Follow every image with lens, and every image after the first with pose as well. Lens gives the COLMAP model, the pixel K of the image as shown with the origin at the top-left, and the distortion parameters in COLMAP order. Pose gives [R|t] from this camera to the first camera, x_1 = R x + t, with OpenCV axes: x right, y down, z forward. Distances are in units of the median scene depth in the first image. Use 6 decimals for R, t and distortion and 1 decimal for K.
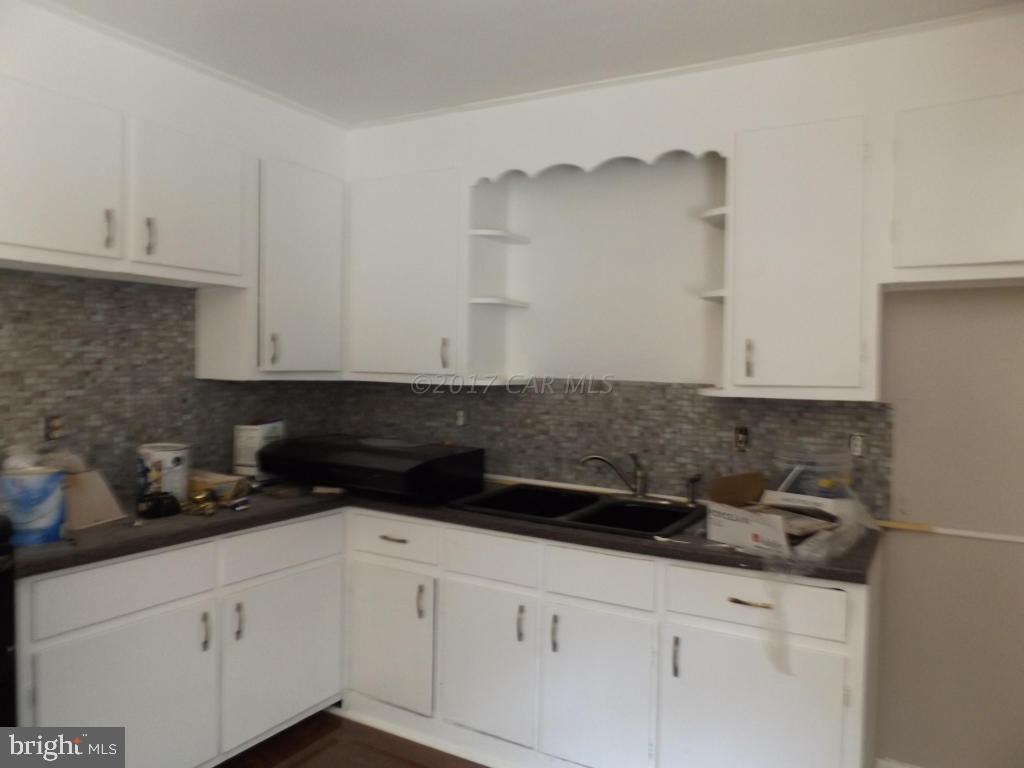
lens RADIAL K [[776.5, 0, 514.1], [0, 776.5, 390.9], [0, 0, 1]] dist [-0.009833, 0.027082]
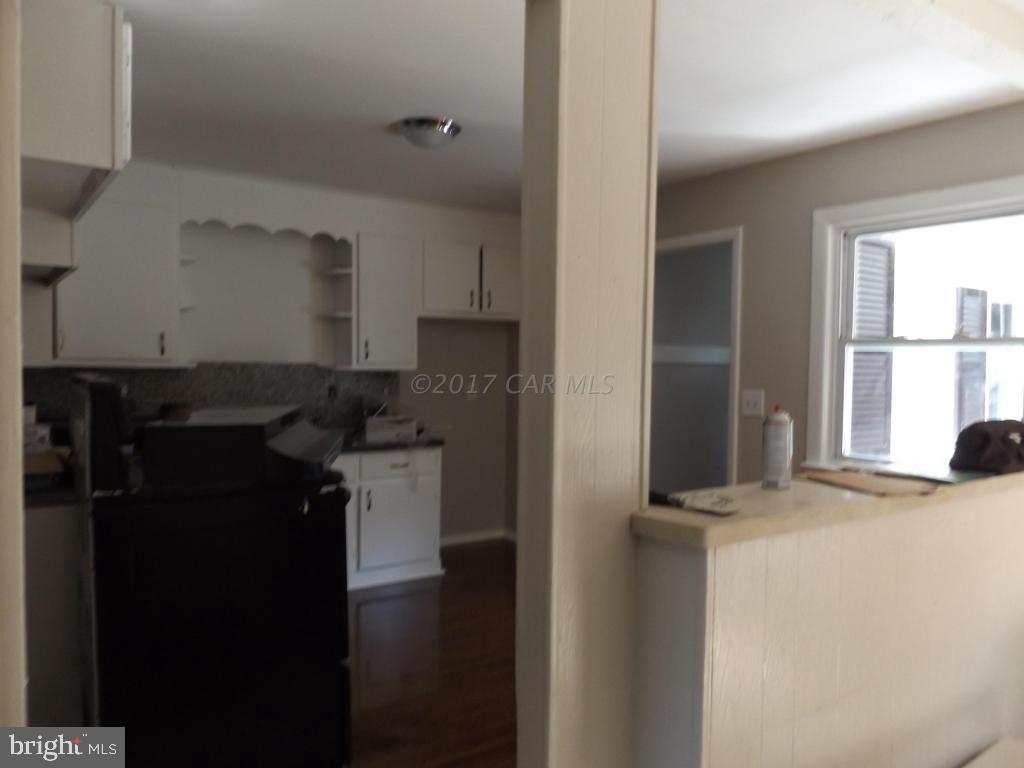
lens RADIAL K [[776.5, 0, 514.1], [0, 776.5, 390.9], [0, 0, 1]] dist [-0.009833, 0.027082]
pose [[0.373598, -0.040978, 0.926685, -1.324391], [0.028850, 0.999054, 0.032547, 0.008239], [-0.927142, 0.014575, 0.374427, -0.073008]]
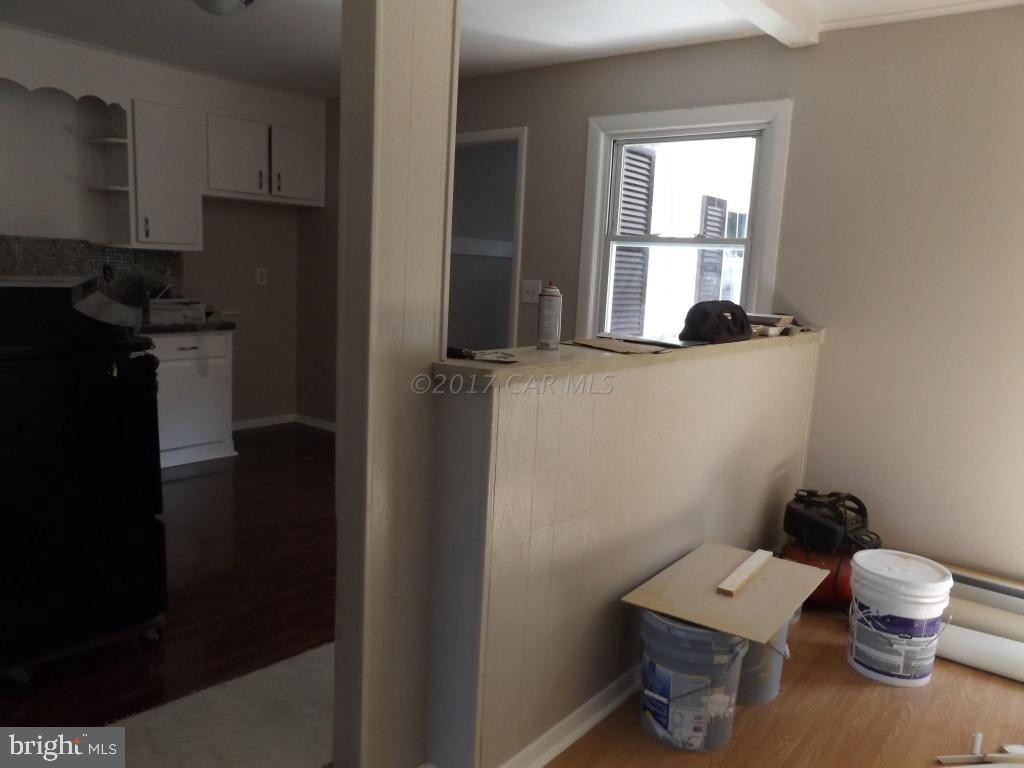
lens RADIAL K [[785.6, 0, 512.0], [0, 785.6, 384.0], [0, 0, 1]] dist [0.061006, -0.072373]
pose [[0.112124, -0.150830, 0.982181, -1.473776], [-0.005749, 0.988298, 0.152425, 0.033164], [-0.993678, -0.022737, 0.109945, -0.087963]]
